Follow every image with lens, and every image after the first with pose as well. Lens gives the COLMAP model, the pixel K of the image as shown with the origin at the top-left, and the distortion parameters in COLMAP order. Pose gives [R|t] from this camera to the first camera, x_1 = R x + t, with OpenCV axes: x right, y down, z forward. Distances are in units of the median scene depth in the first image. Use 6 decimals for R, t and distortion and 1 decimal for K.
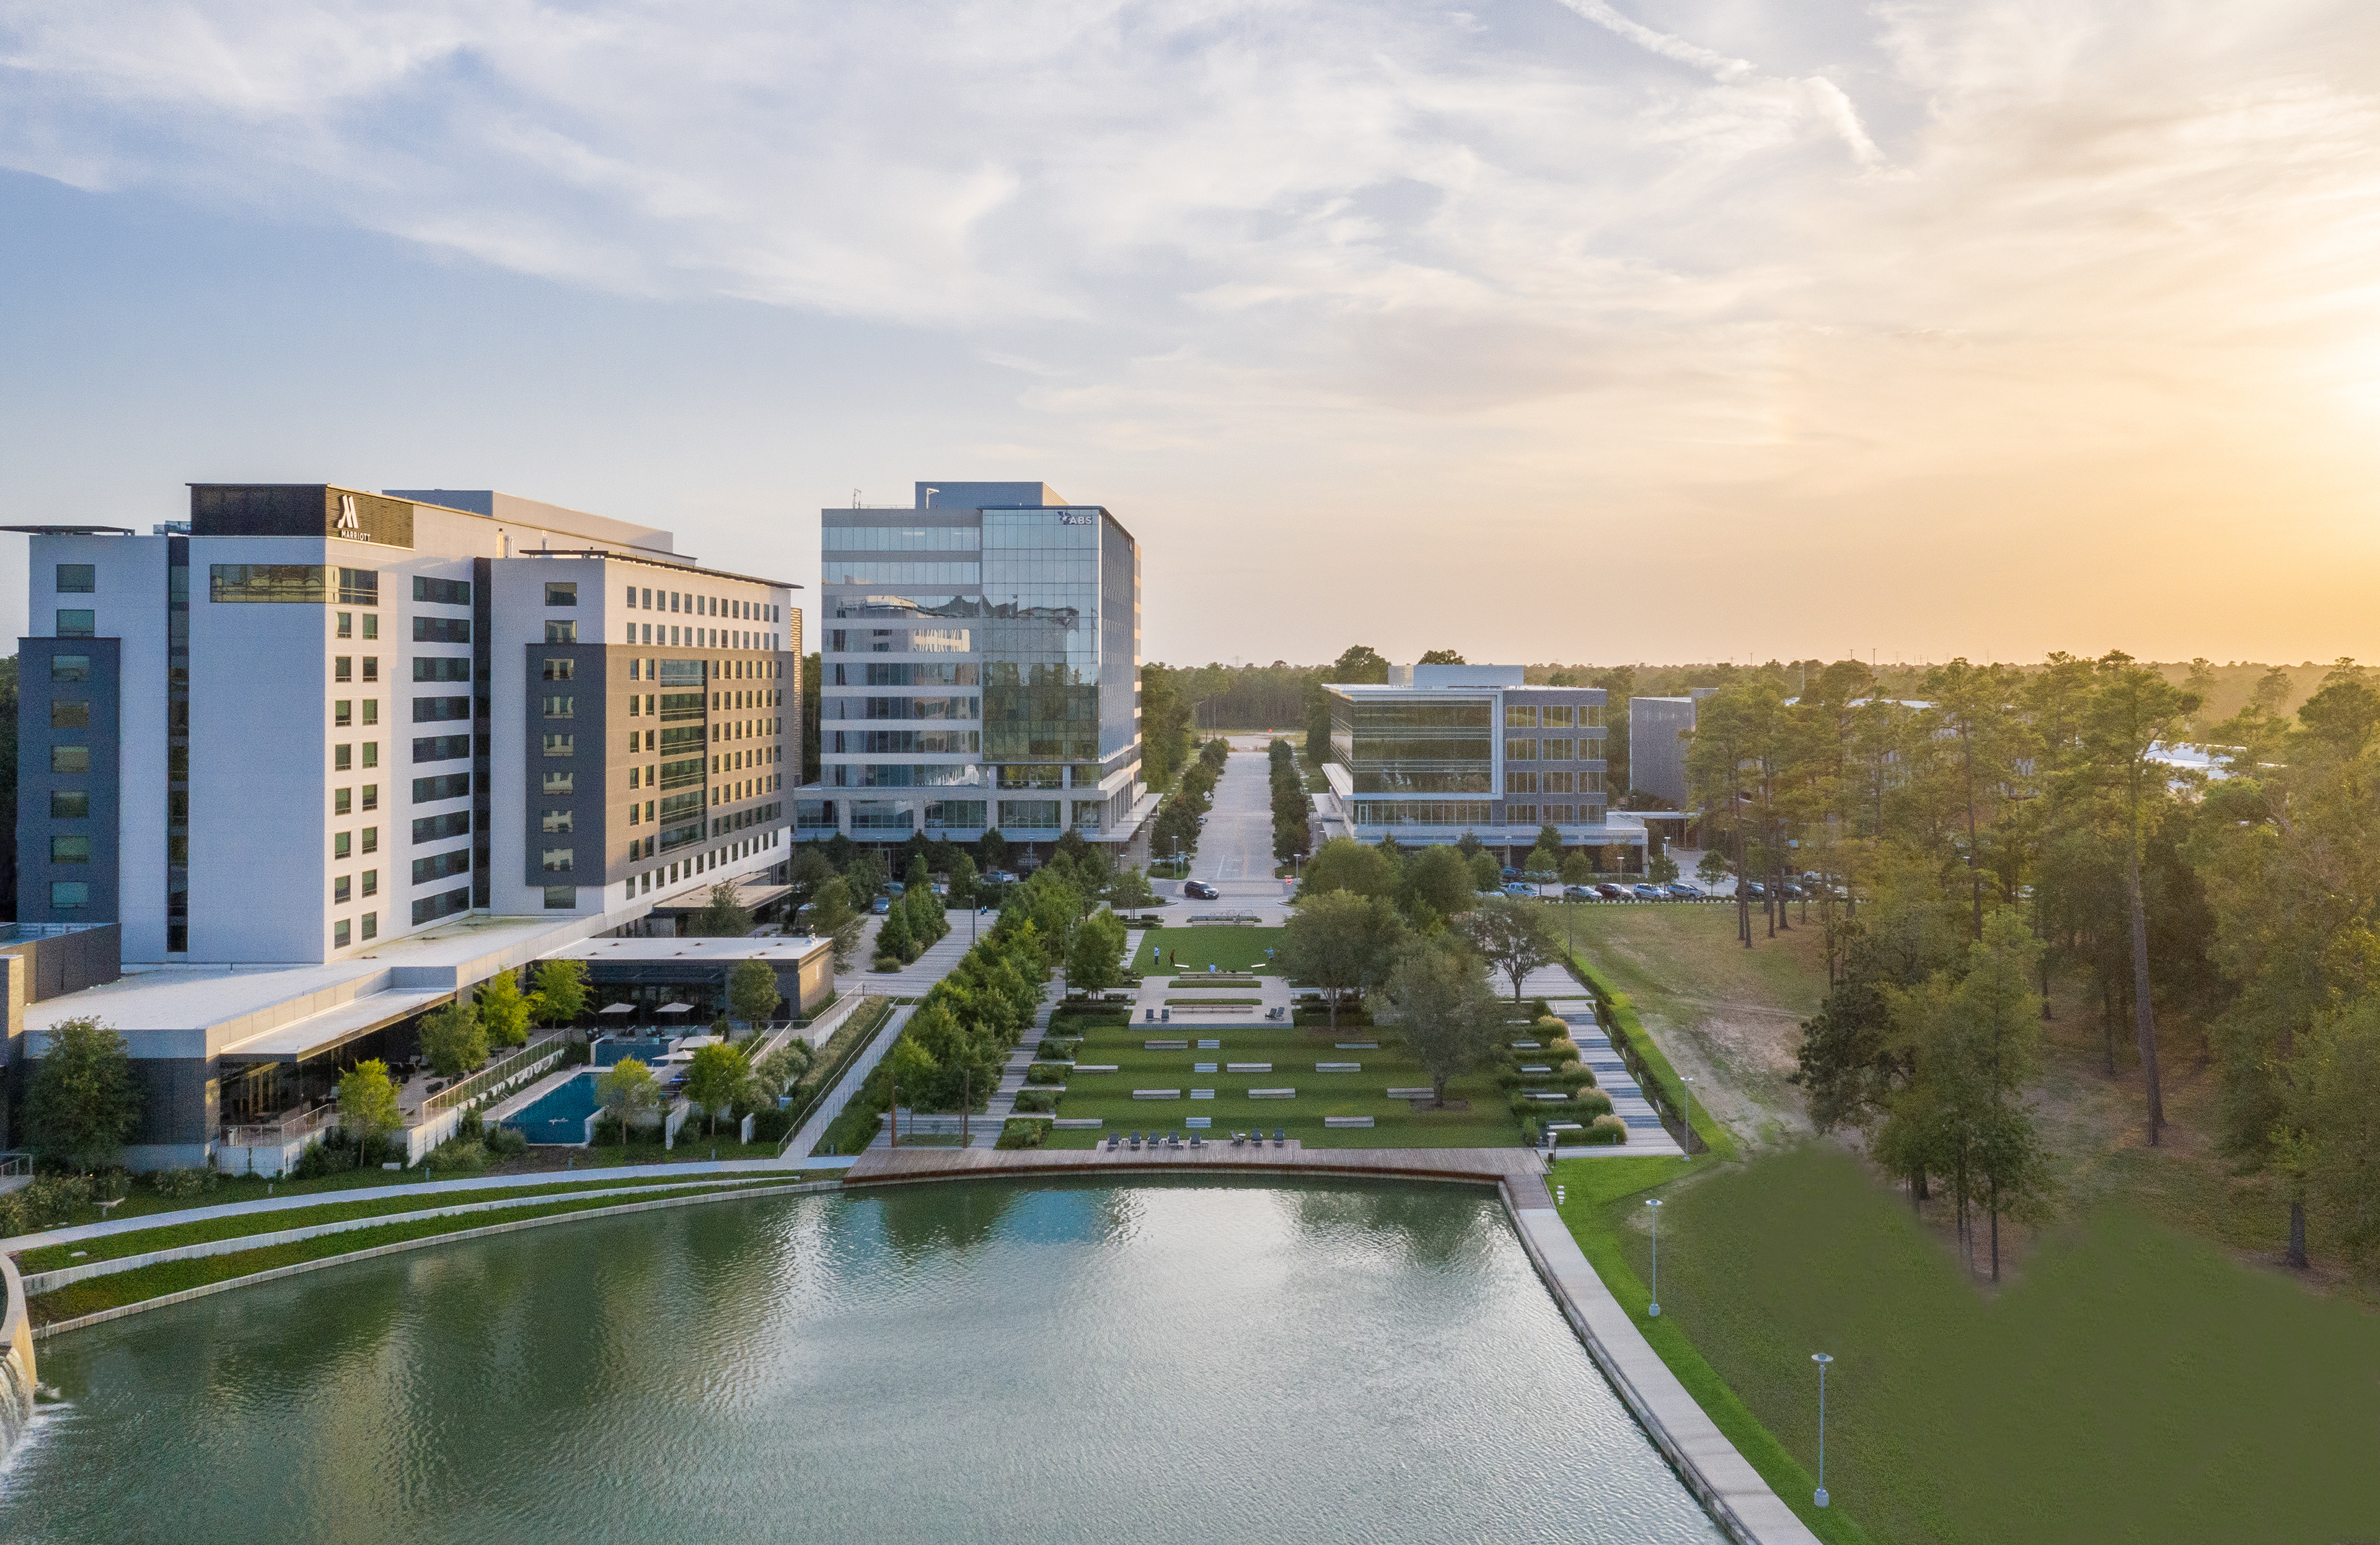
lens RADIAL K [[2065.3, 0, 1221.1], [0, 2065.3, 705.4], [0, 0, 1]] dist [0.048810, -0.010155]
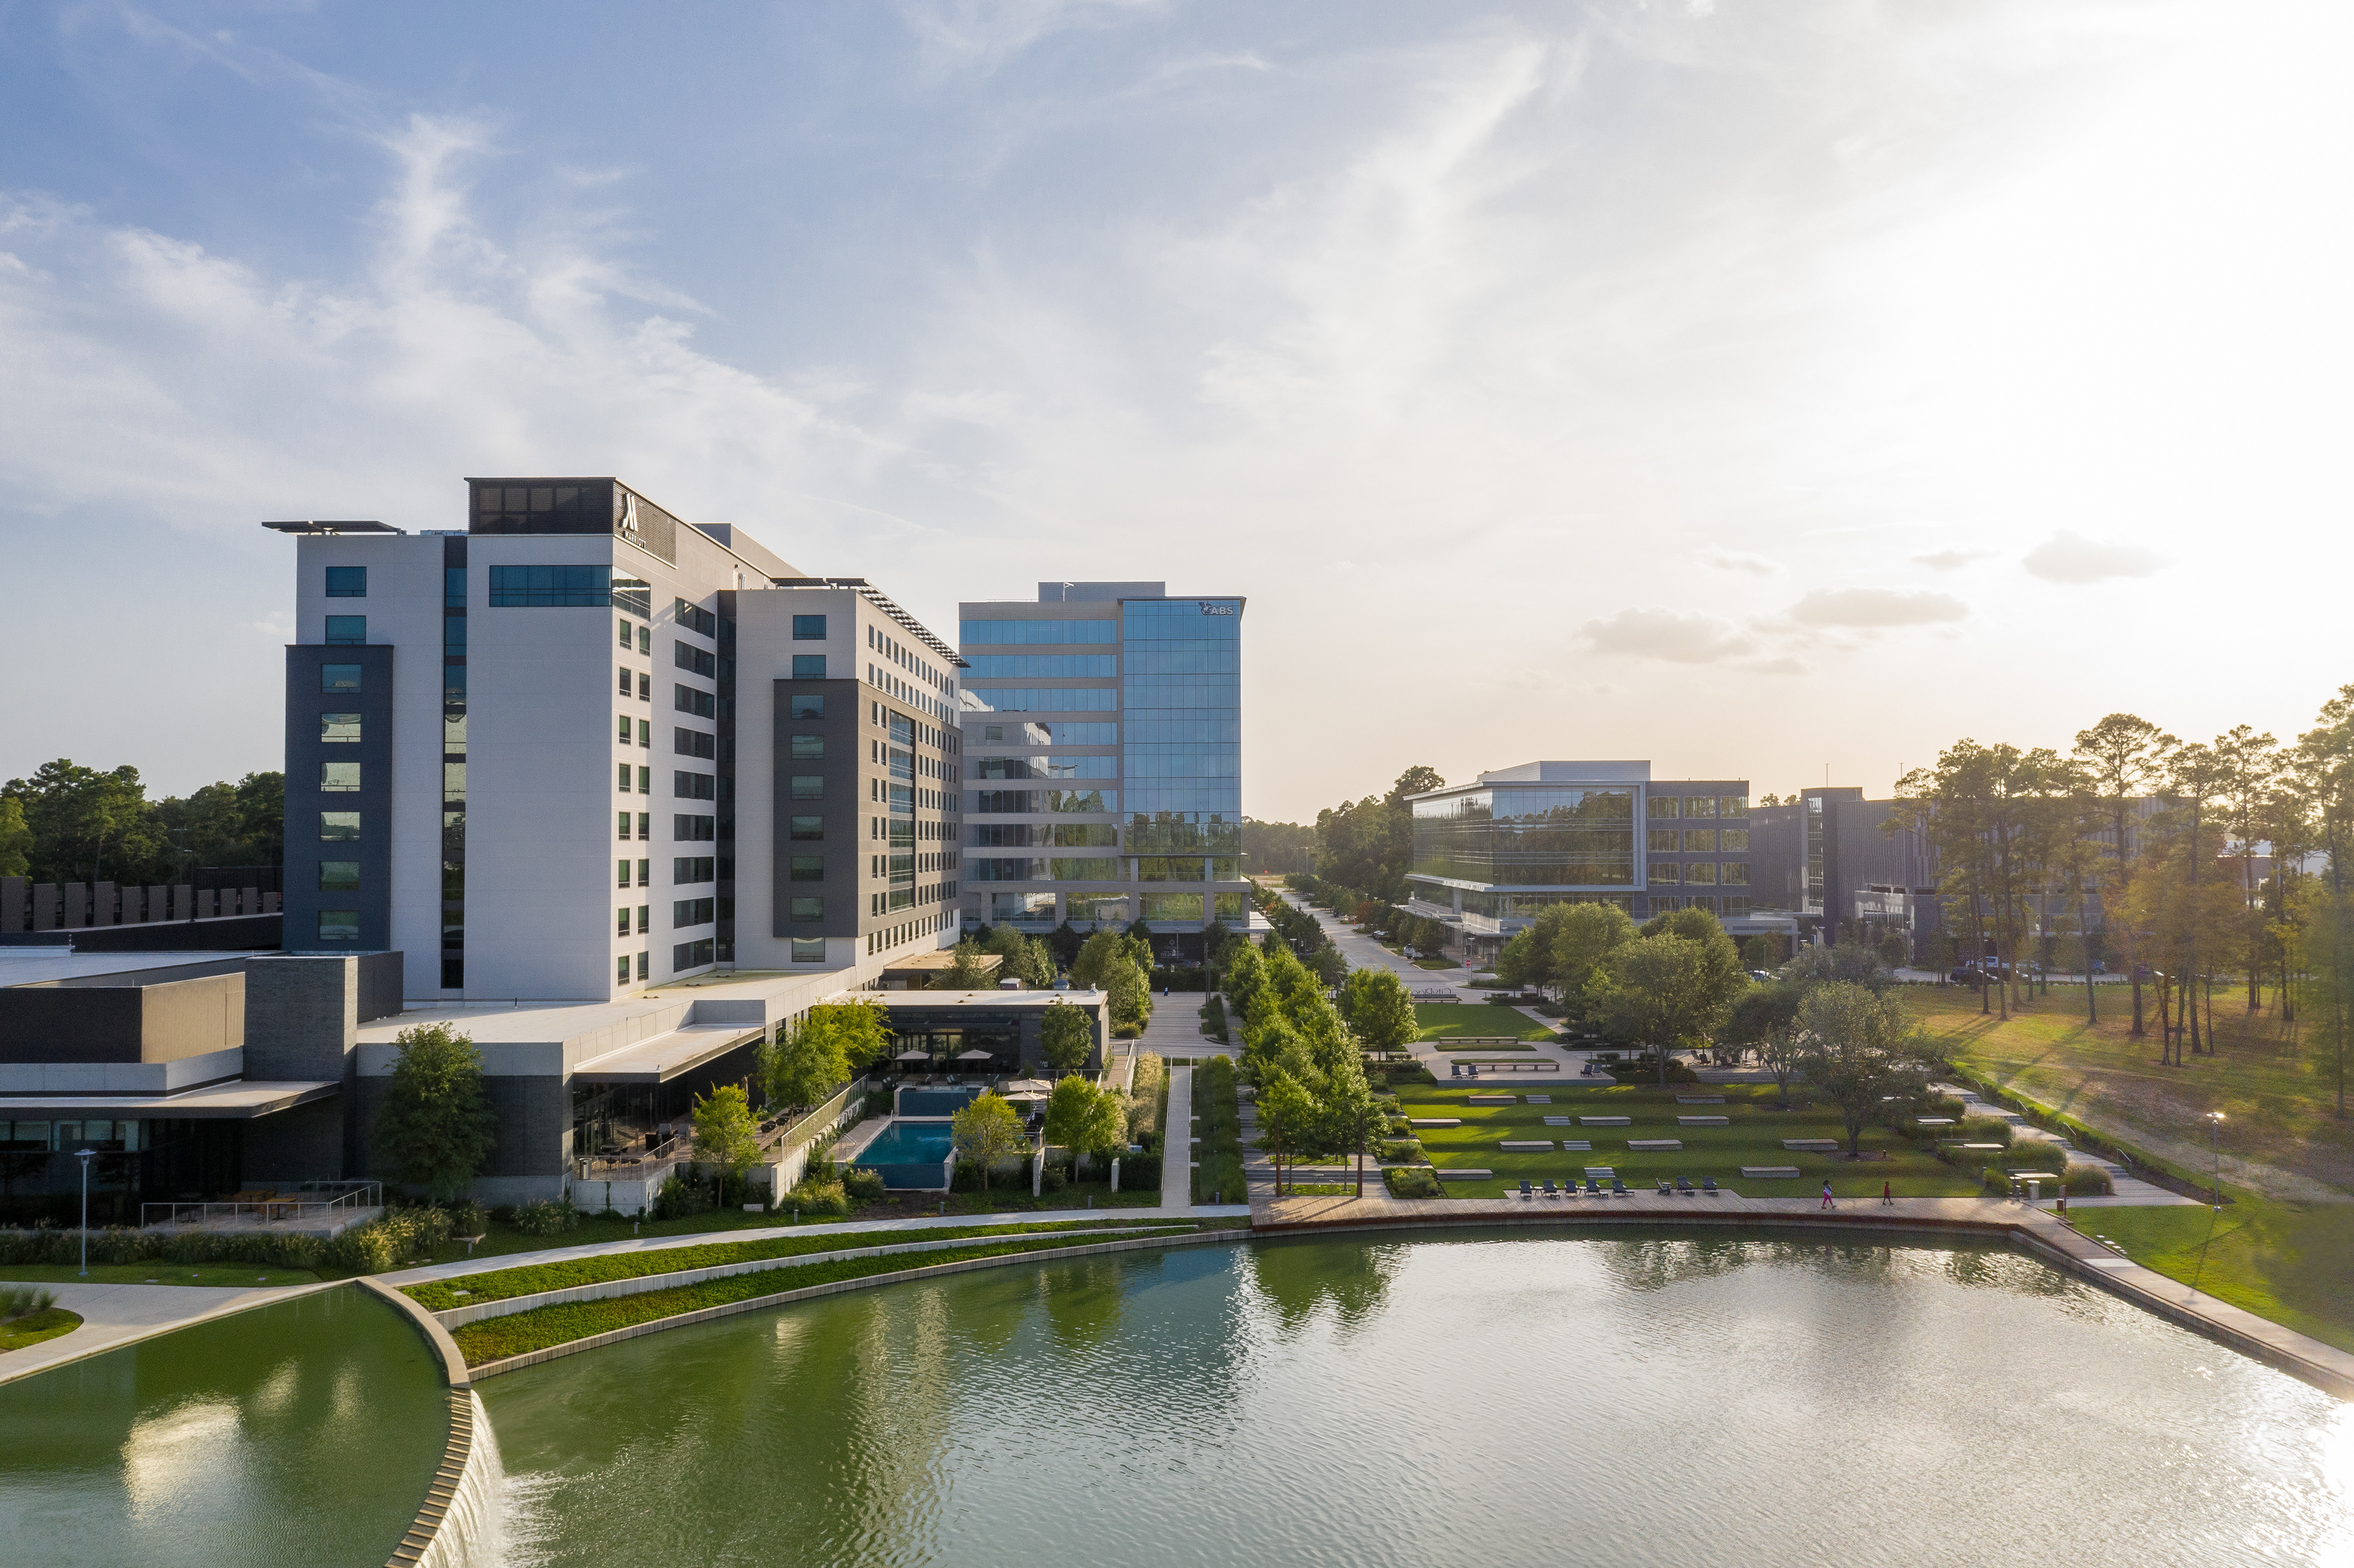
lens RADIAL K [[1885.4, 0, 1131.2], [0, 1885.4, 813.5], [0, 0, 1]] dist [0.008290, 0.006663]
pose [[0.999988, -0.003671, -0.003378, -0.182767], [0.003557, 0.999446, -0.033087, 0.064092], [0.003498, 0.033075, 0.999447, 0.159796]]
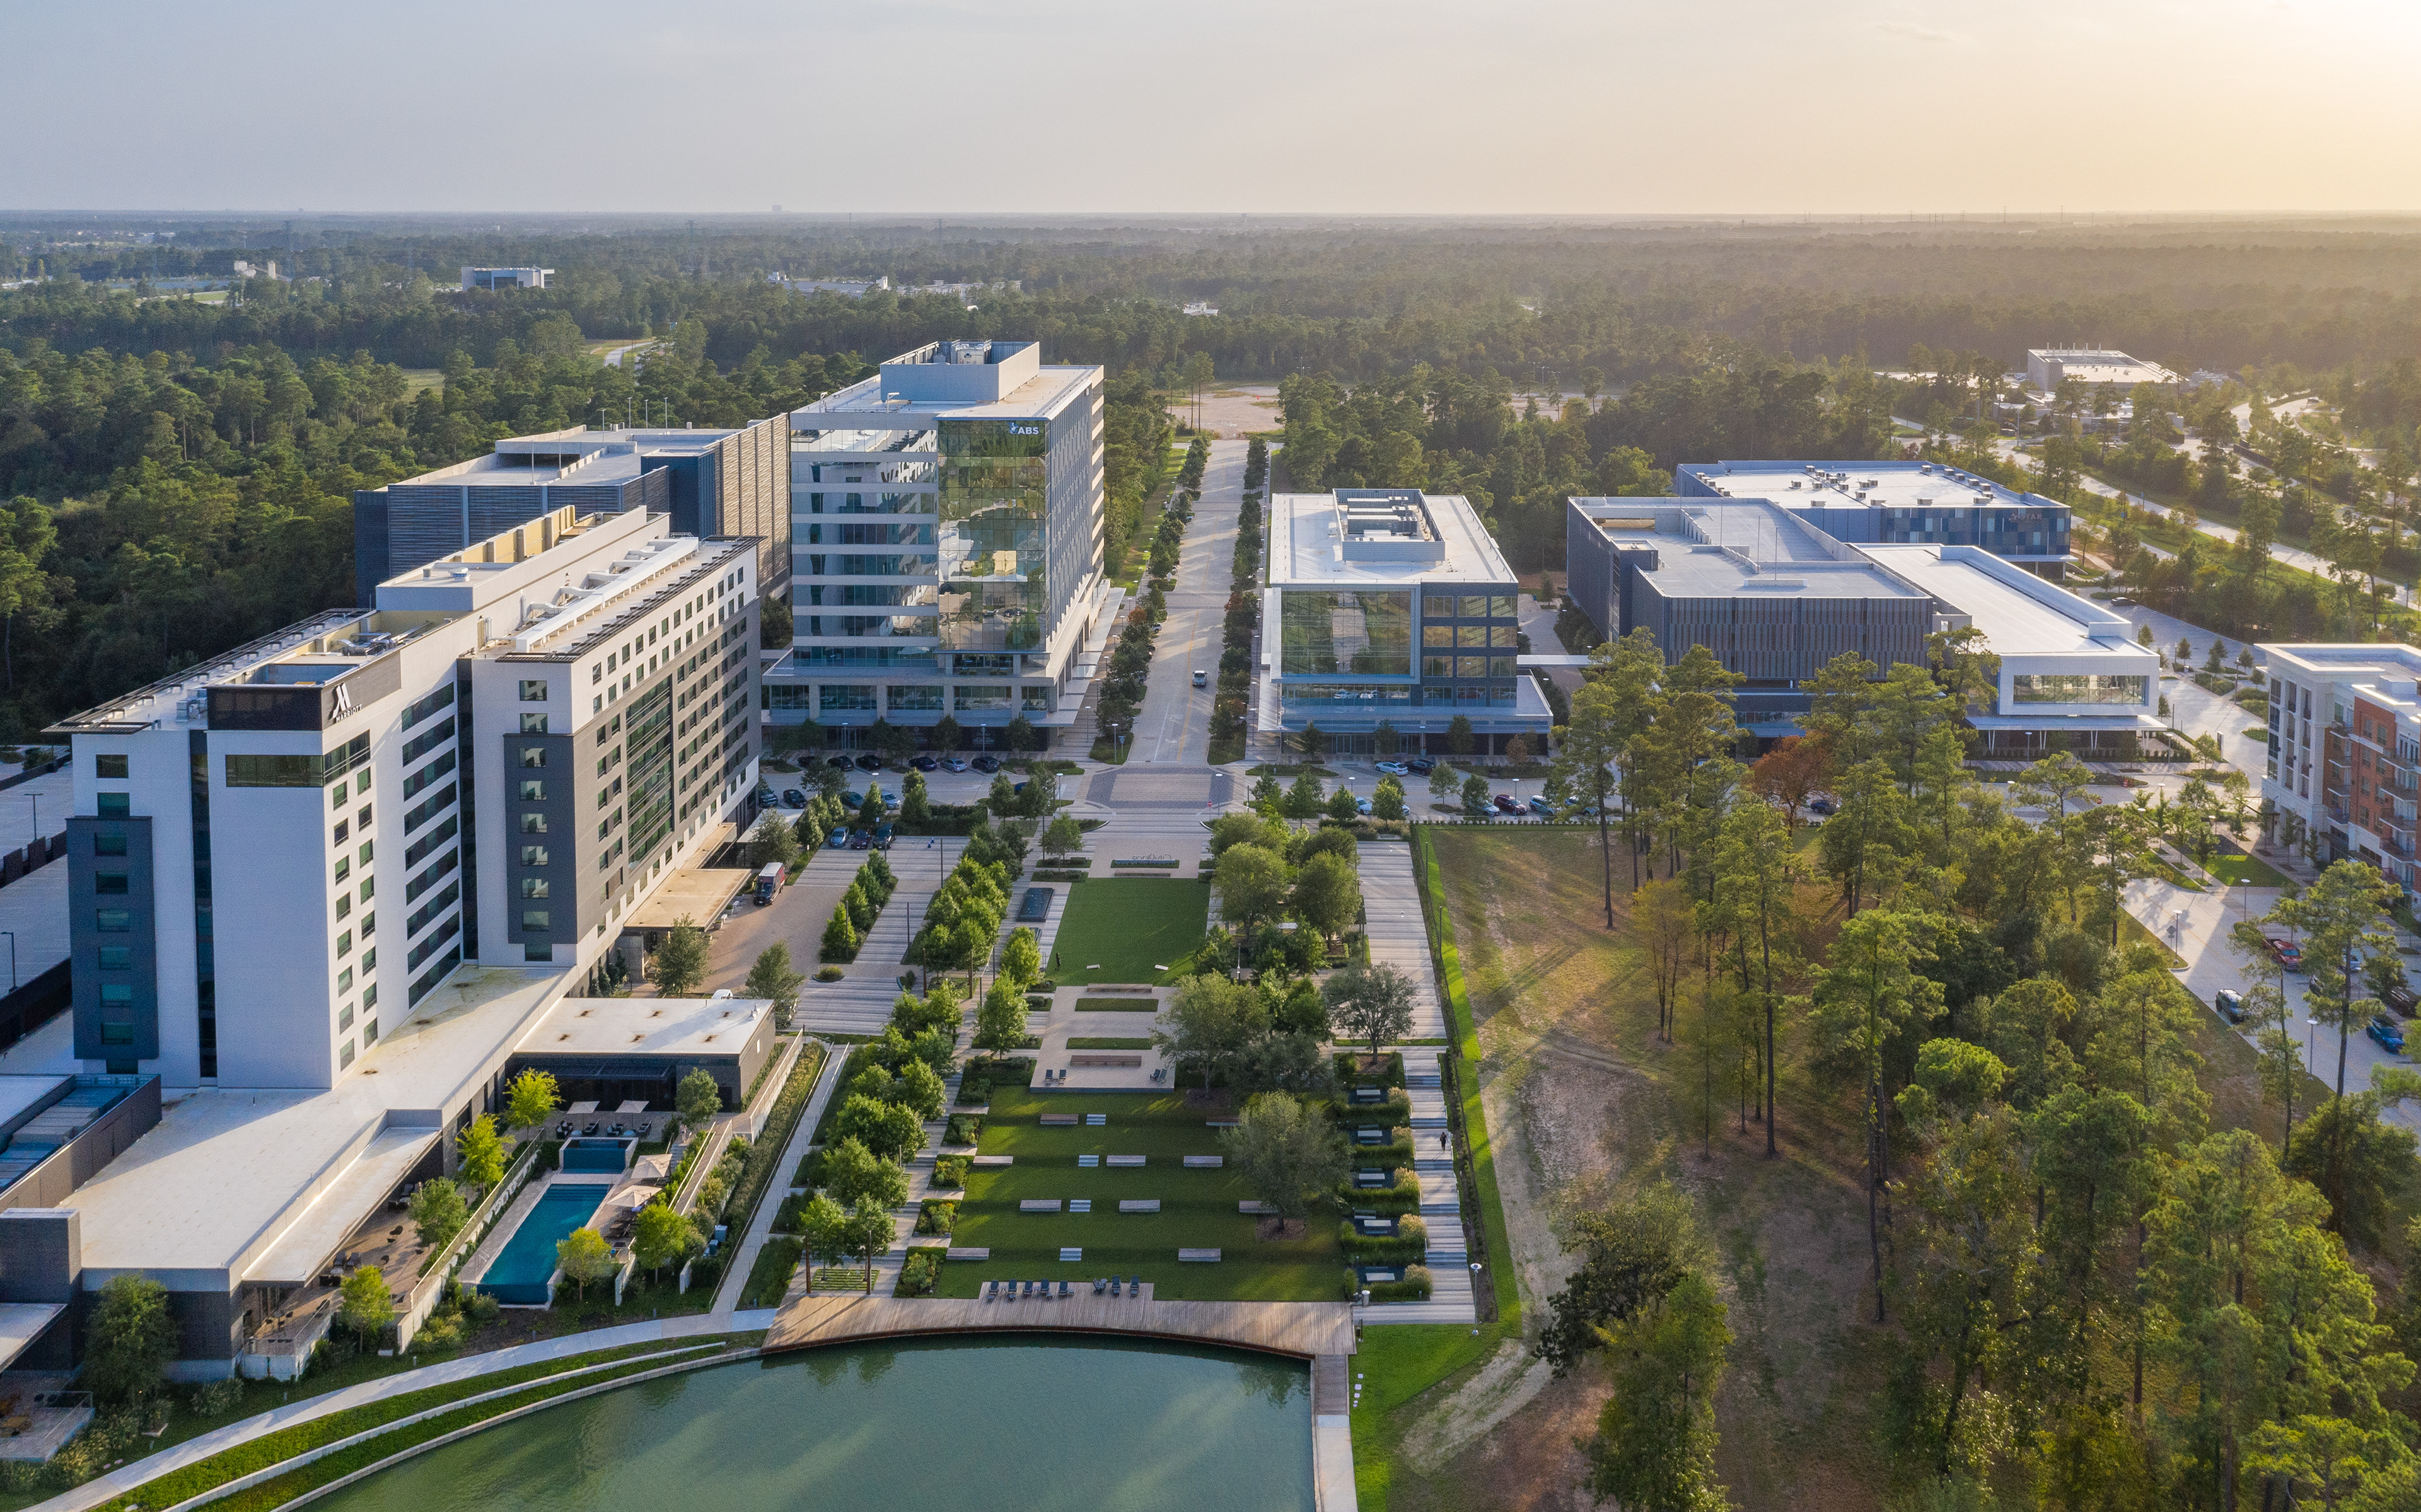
lens RADIAL K [[2061.9, 0, 1192.7], [0, 2061.9, 383.7], [0, 0, 1]] dist [0.024639, 0.011644]
pose [[0.999673, 0.002718, -0.025423, 0.075577], [-0.000620, 0.996615, 0.082203, -0.337324], [0.025560, -0.082160, 0.996291, -0.109909]]
